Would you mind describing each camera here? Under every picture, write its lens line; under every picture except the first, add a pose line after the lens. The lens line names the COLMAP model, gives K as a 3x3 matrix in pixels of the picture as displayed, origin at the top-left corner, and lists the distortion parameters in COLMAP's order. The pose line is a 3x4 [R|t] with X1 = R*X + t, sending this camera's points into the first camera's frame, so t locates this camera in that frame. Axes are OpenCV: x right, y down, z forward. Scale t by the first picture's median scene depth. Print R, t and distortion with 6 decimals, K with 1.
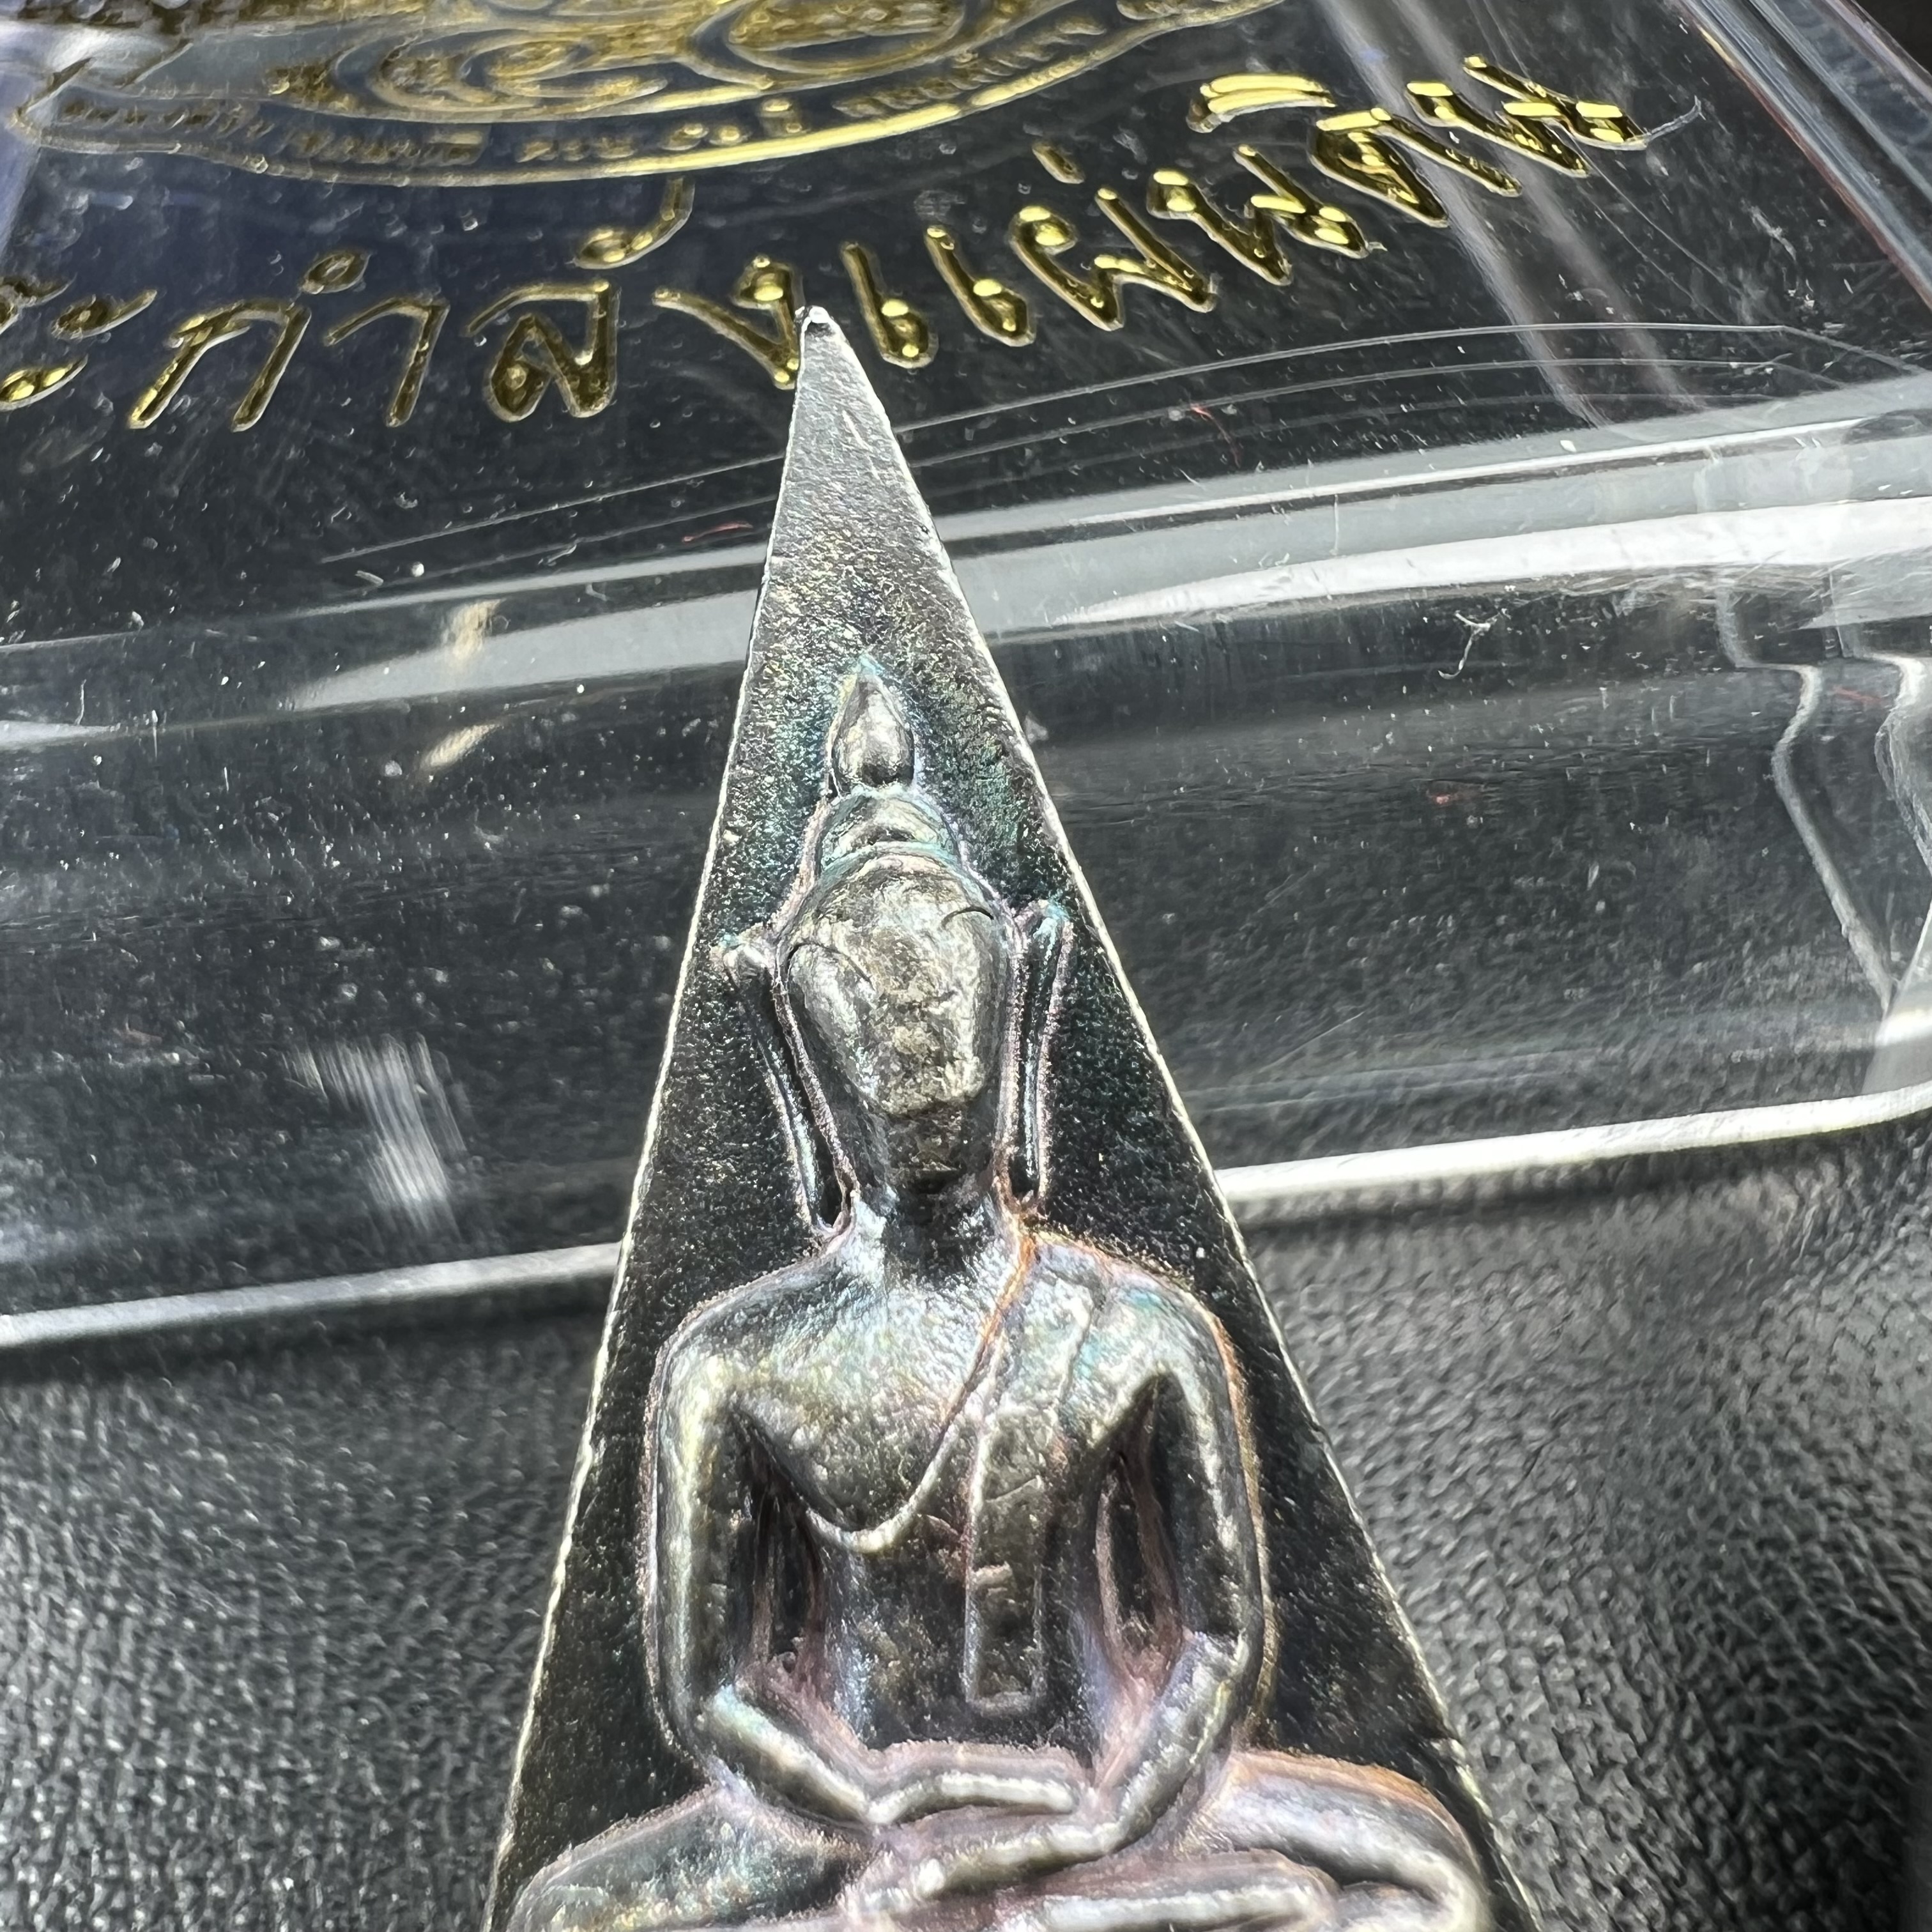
lens RADIAL K [[1993.5, 0, 781.7], [0, 1993.5, 891.9], [0, 0, 1]] dist [-0.015216, 0.000000]
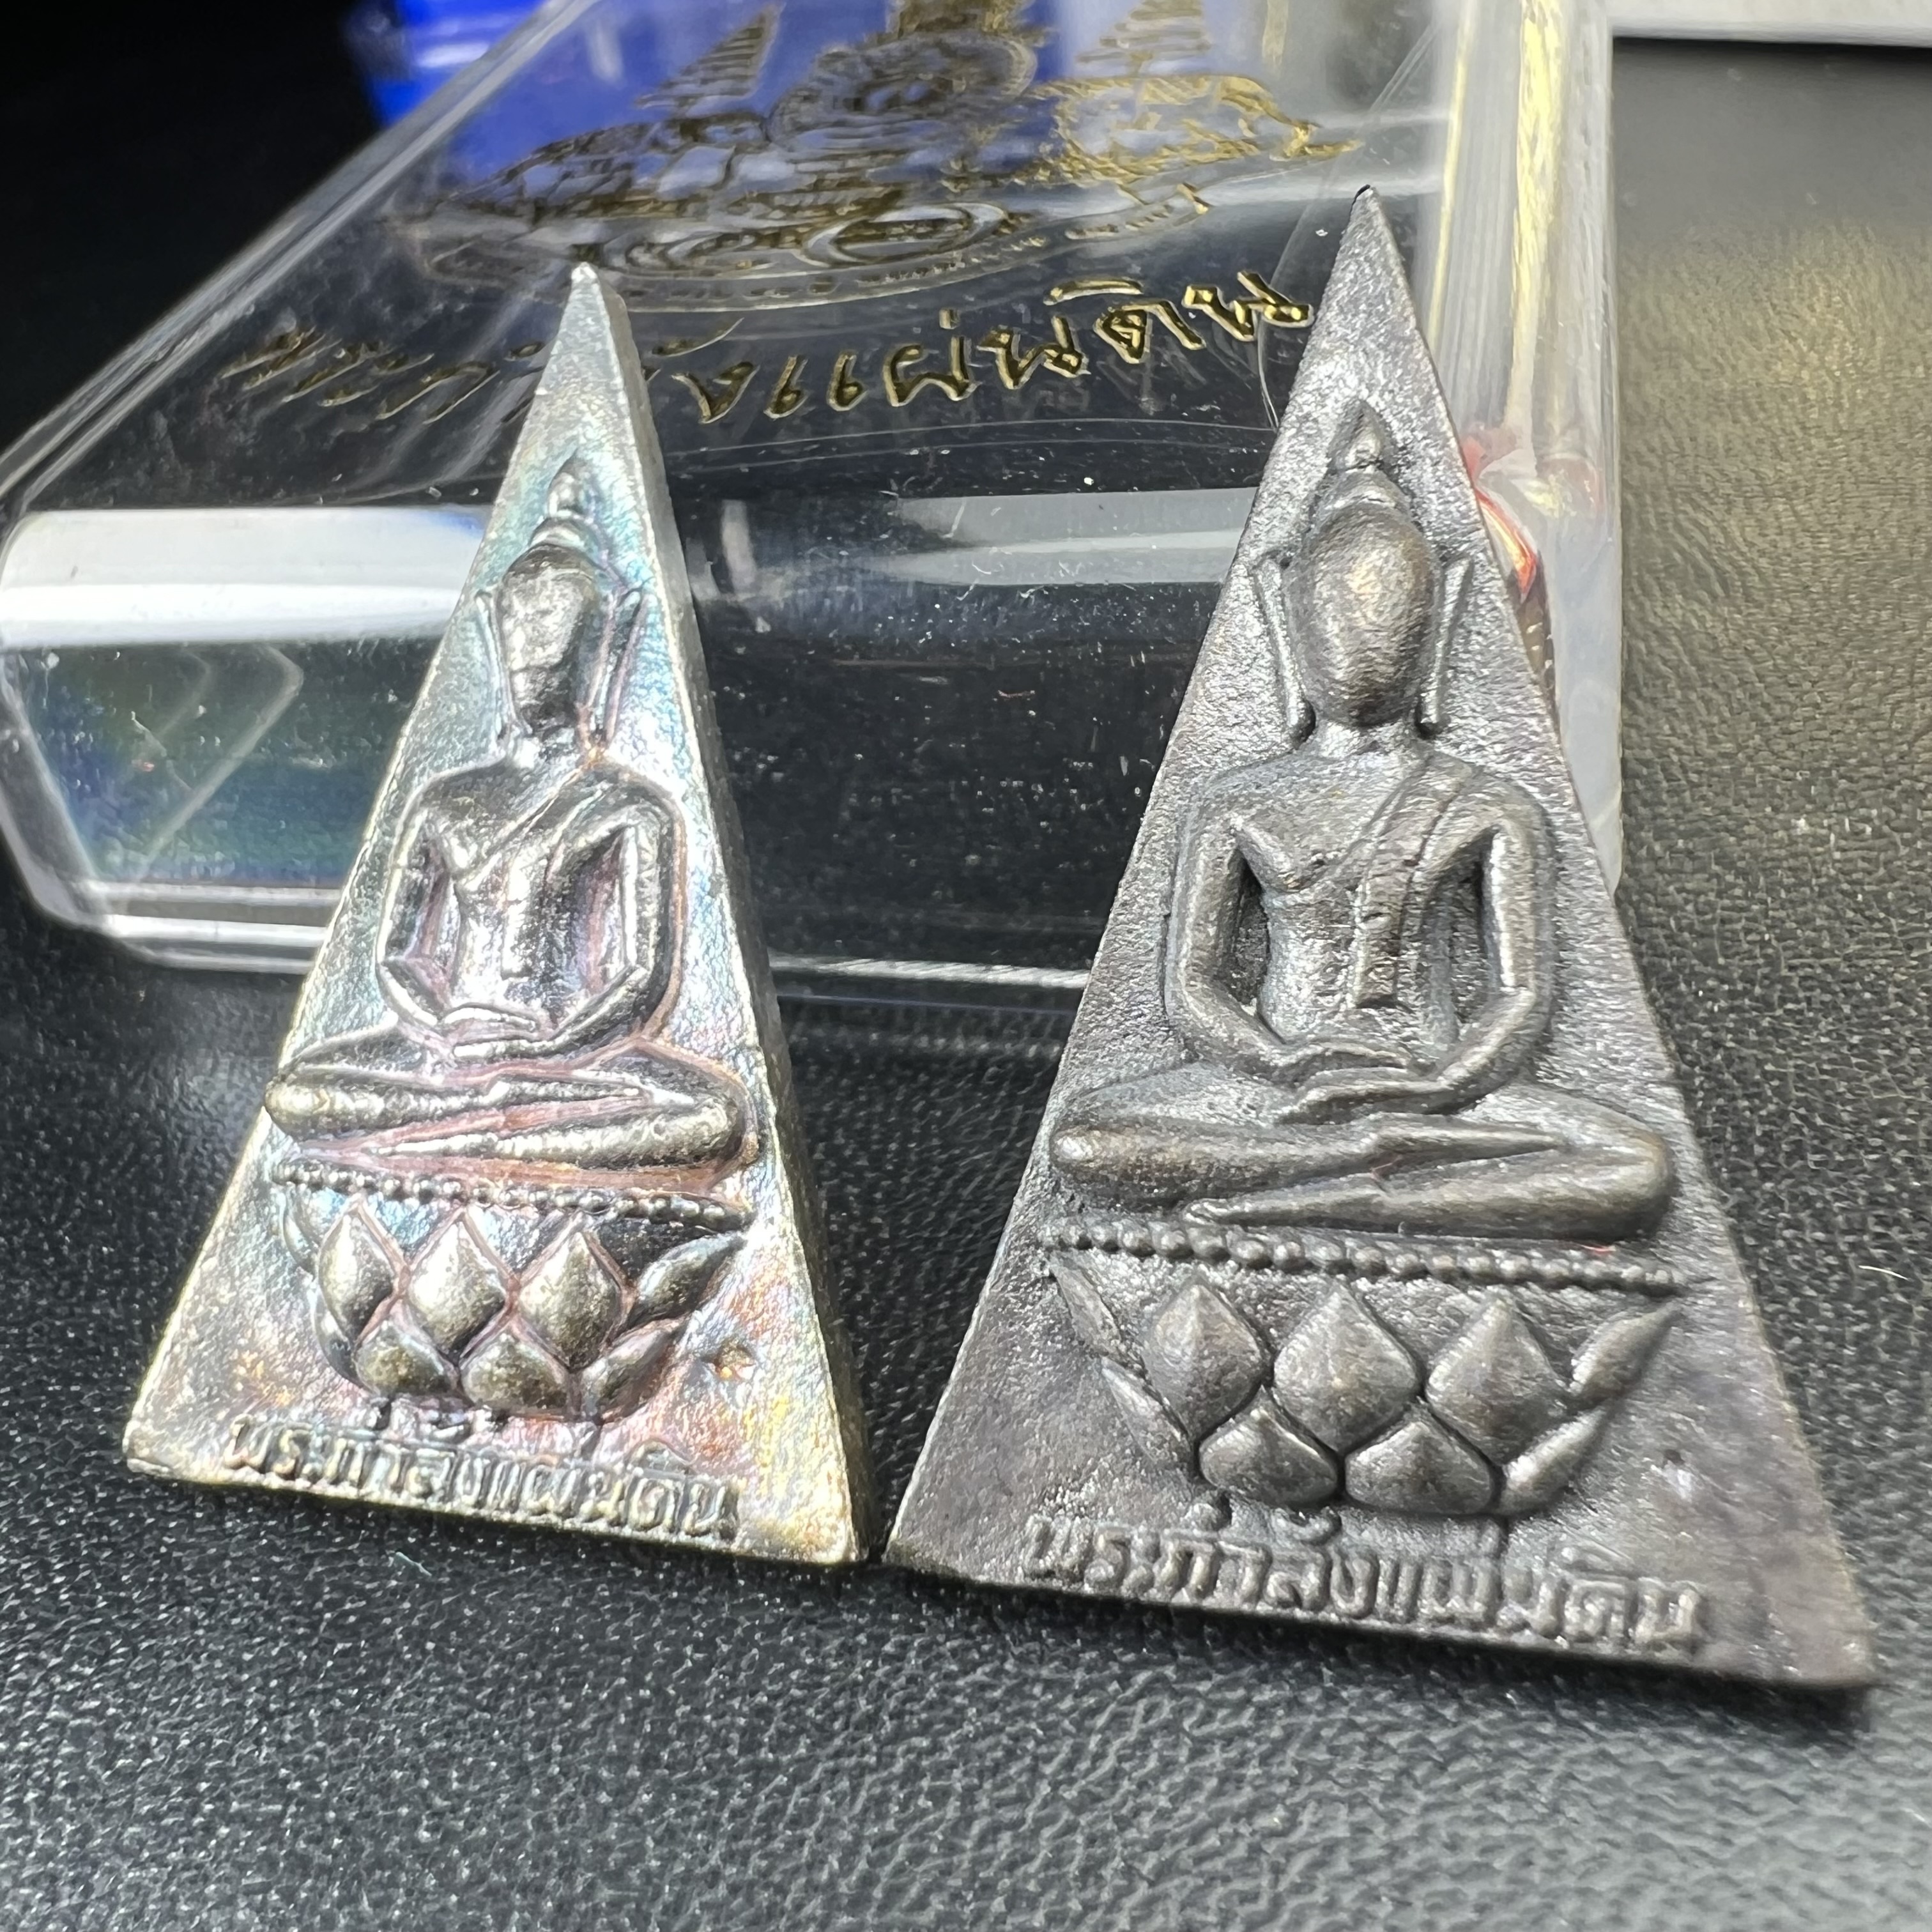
lens RADIAL K [[1989.8, 0, 839.7], [0, 1989.8, 898.3], [0, 0, 1]] dist [-0.010487, 0.000000]
pose [[0.945701, 0.124463, -0.300263, 0.721670], [-0.136236, 0.990504, -0.018508, 0.242580], [0.295108, 0.058409, 0.953677, -0.542764]]
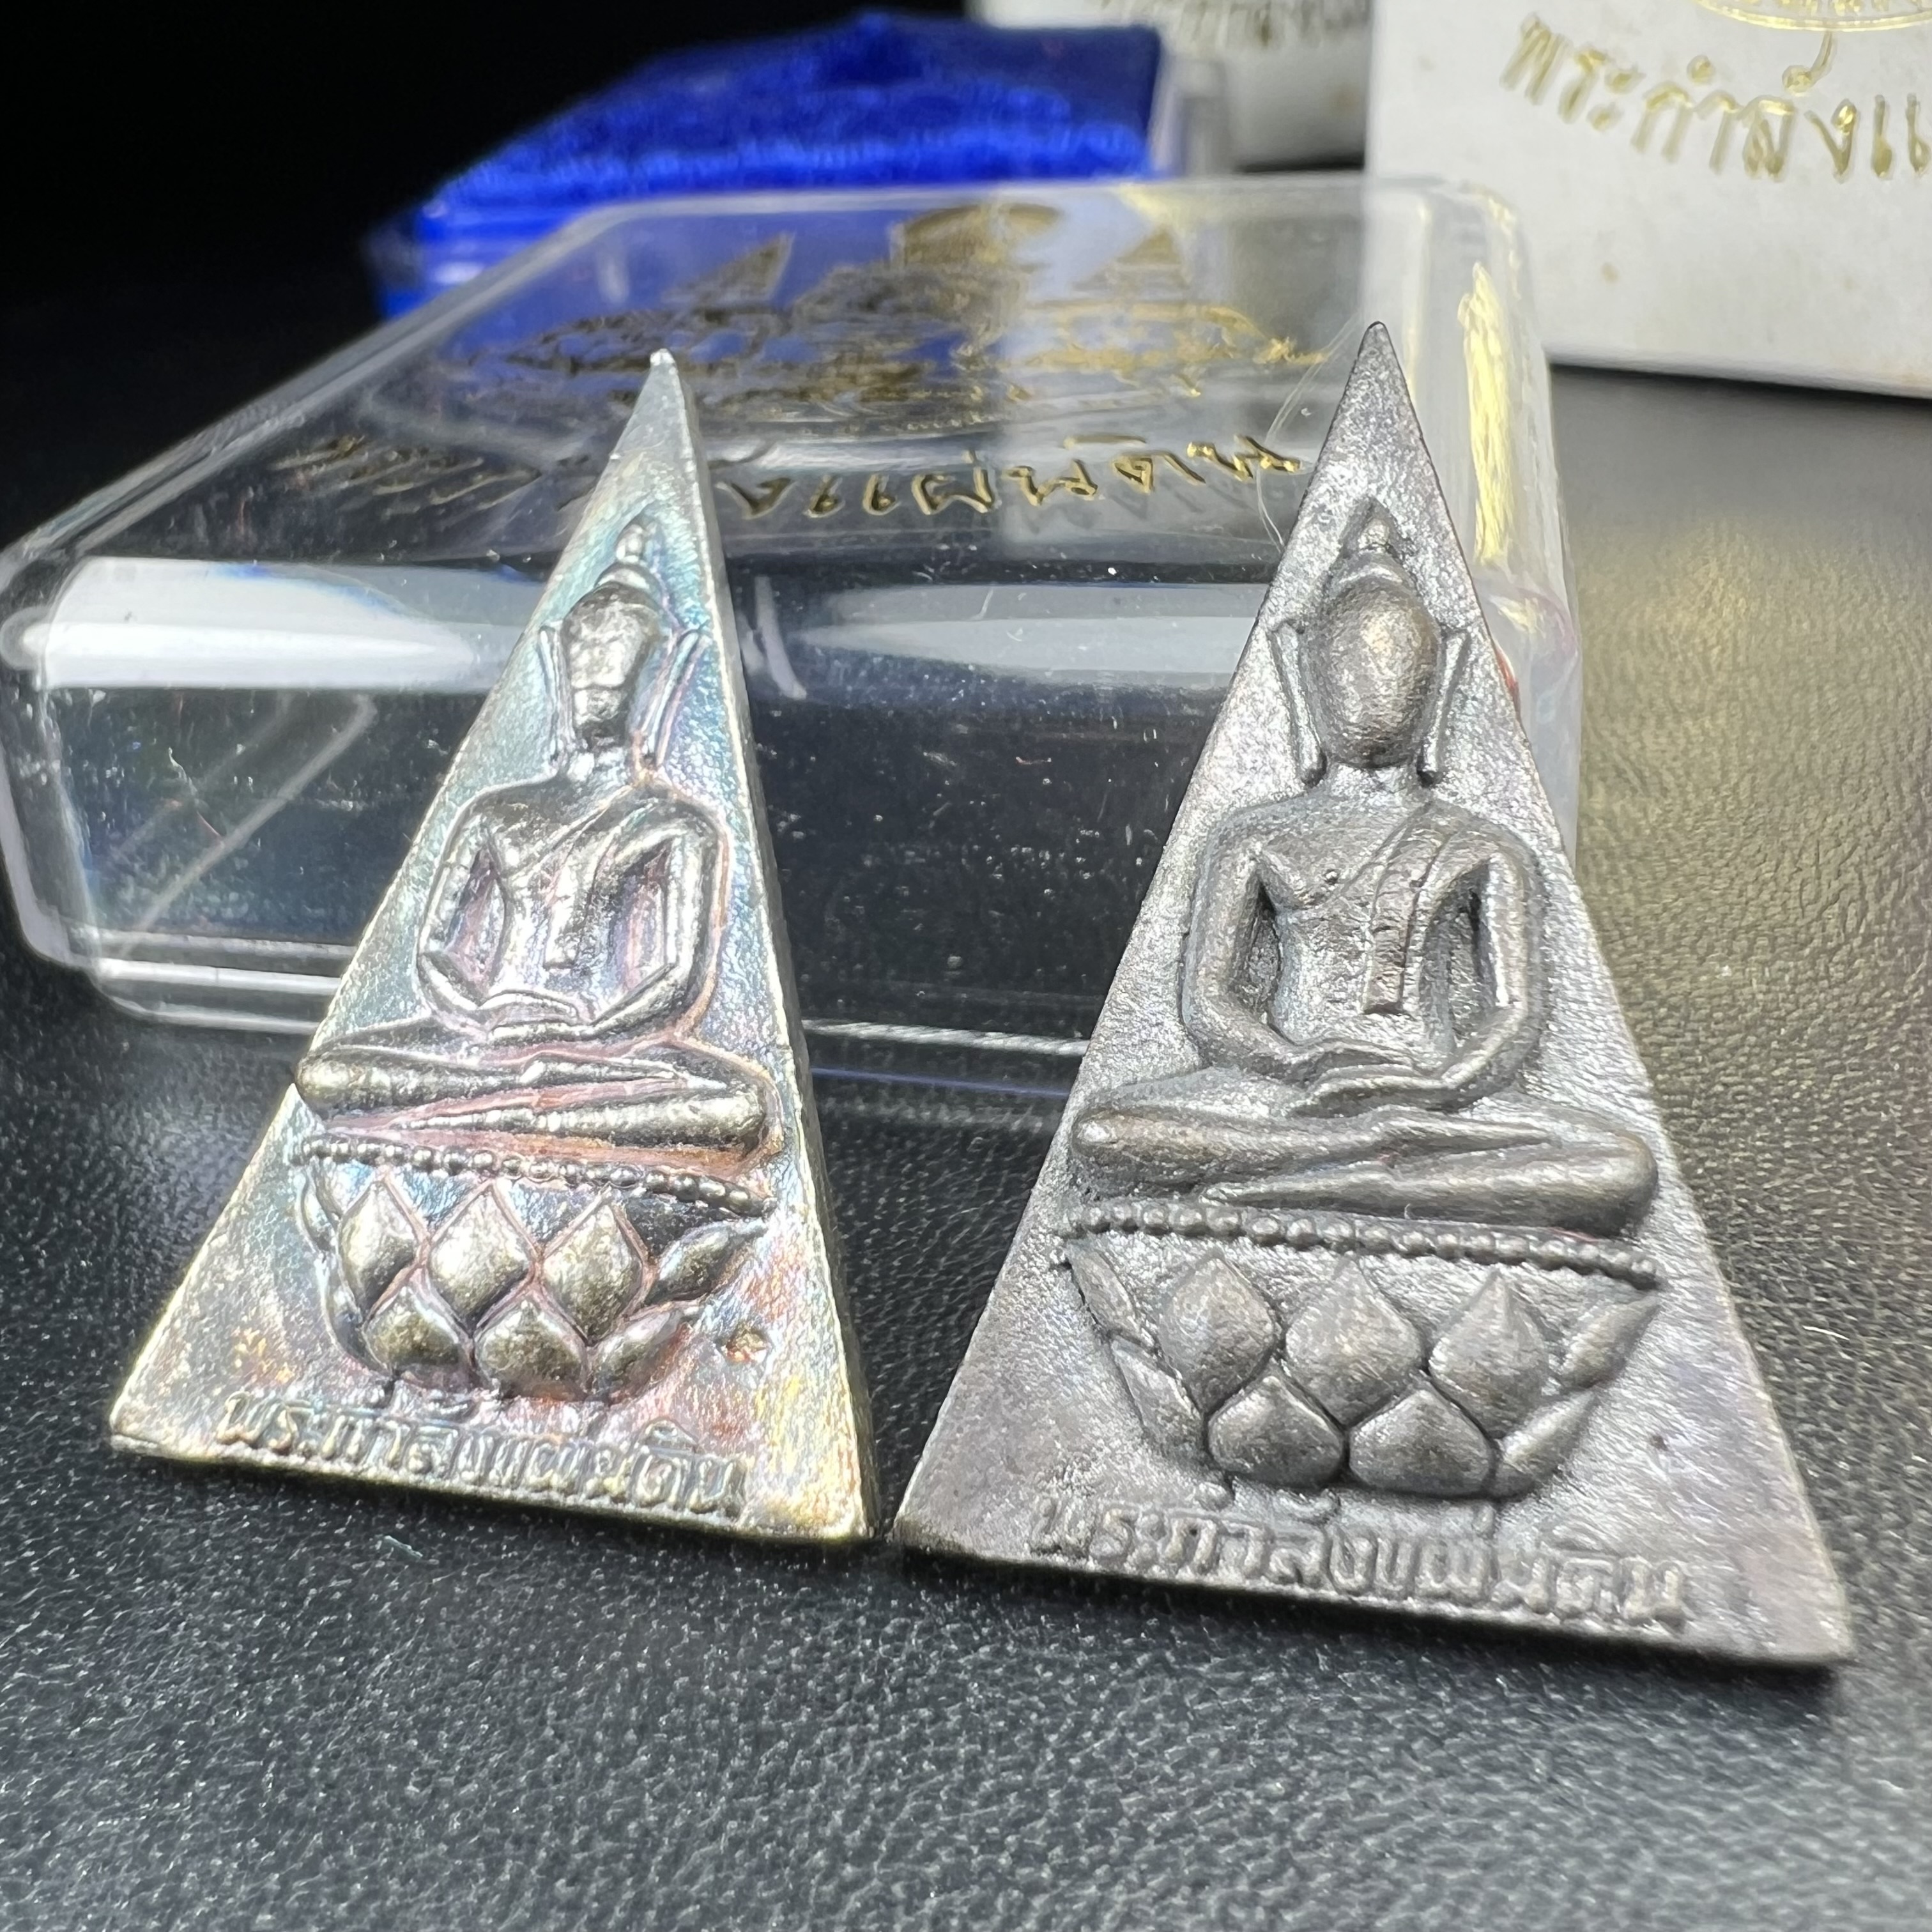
lens RADIAL K [[1989.8, 0, 833.8], [0, 1989.8, 891.3], [0, 0, 1]] dist [-0.010487, 0.000000]
pose [[0.954895, 0.146108, -0.258512, 0.655345], [-0.198706, 0.961338, -0.190644, 0.490524], [0.220662, 0.233413, 0.947009, -0.627747]]
